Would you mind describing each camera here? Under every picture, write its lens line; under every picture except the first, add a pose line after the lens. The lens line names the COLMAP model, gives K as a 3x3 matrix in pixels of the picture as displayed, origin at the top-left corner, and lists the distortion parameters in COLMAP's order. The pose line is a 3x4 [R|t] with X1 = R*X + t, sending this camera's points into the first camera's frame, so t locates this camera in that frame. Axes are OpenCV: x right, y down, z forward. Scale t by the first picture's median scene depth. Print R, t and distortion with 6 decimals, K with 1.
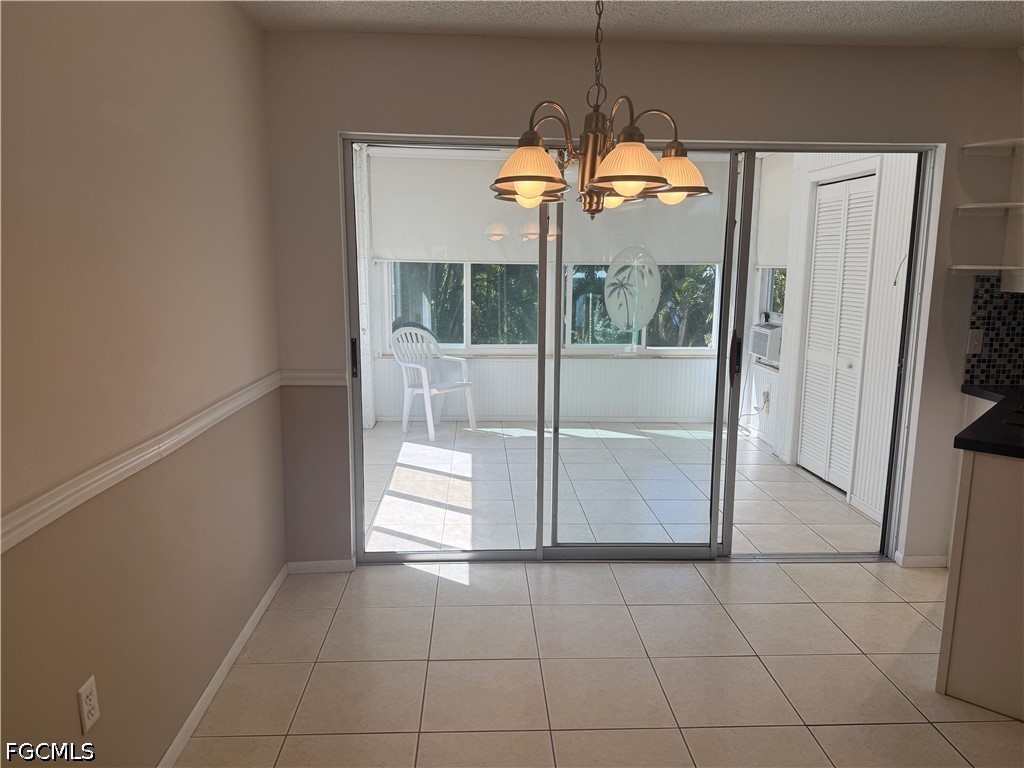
lens RADIAL K [[722.8, 0, 511.3], [0, 722.8, 379.7], [0, 0, 1]] dist [0.002730, -0.000098]
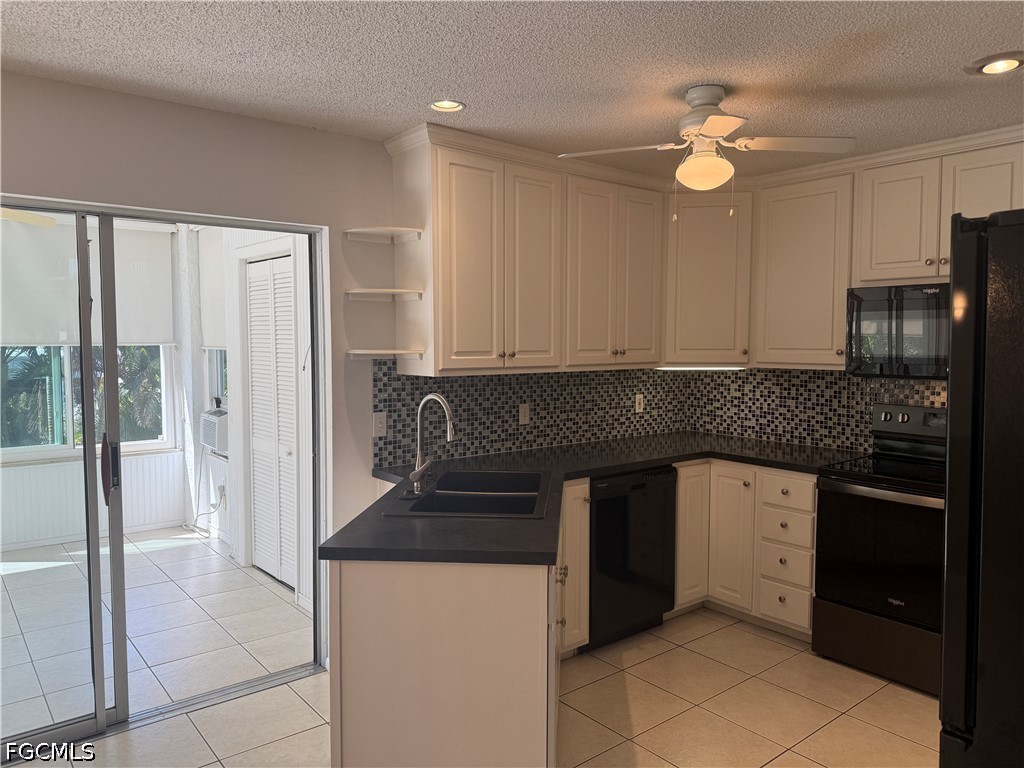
lens RADIAL K [[713.4, 0, 516.6], [0, 713.4, 384.1], [0, 0, 1]] dist [0.119494, -0.184892]
pose [[0.797129, -0.046339, 0.602028, 0.196732], [0.104117, 0.992665, -0.061452, -0.027381], [-0.594764, 0.111667, 0.796107, 0.091519]]
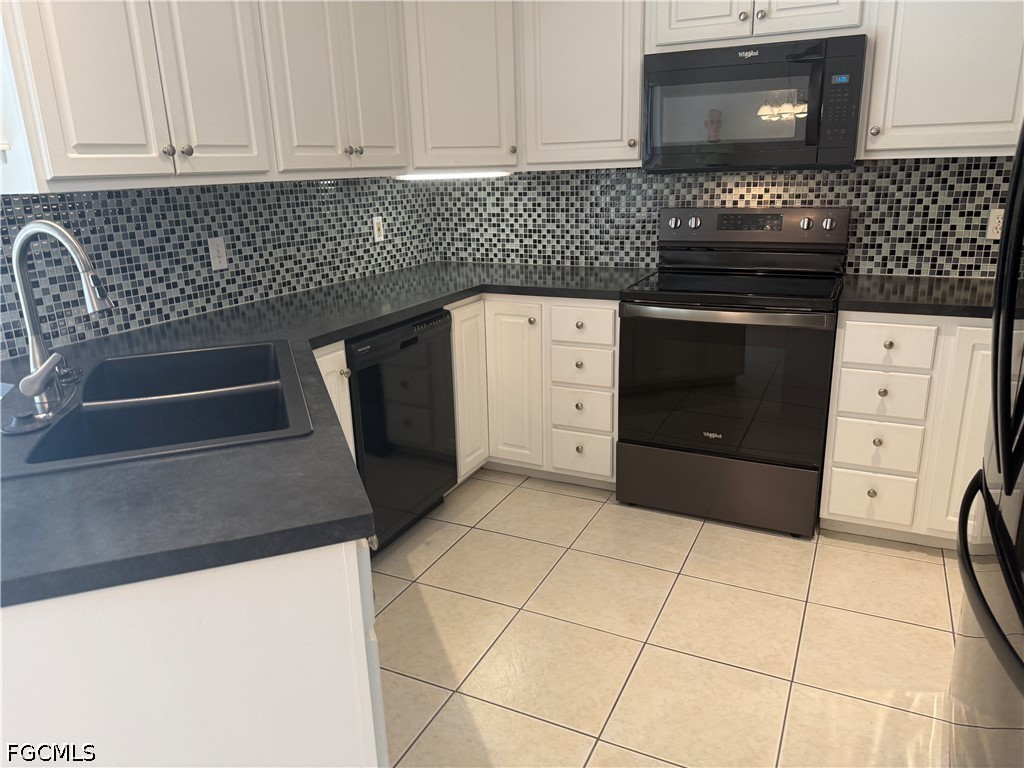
lens RADIAL K [[713.4, 0, 516.6], [0, 713.4, 384.1], [0, 0, 1]] dist [0.119494, -0.184892]
pose [[0.469241, -0.279916, 0.837532, 0.391430], [0.177002, 0.958998, 0.221344, -0.031119], [-0.865149, 0.044381, 0.499547, 0.398406]]
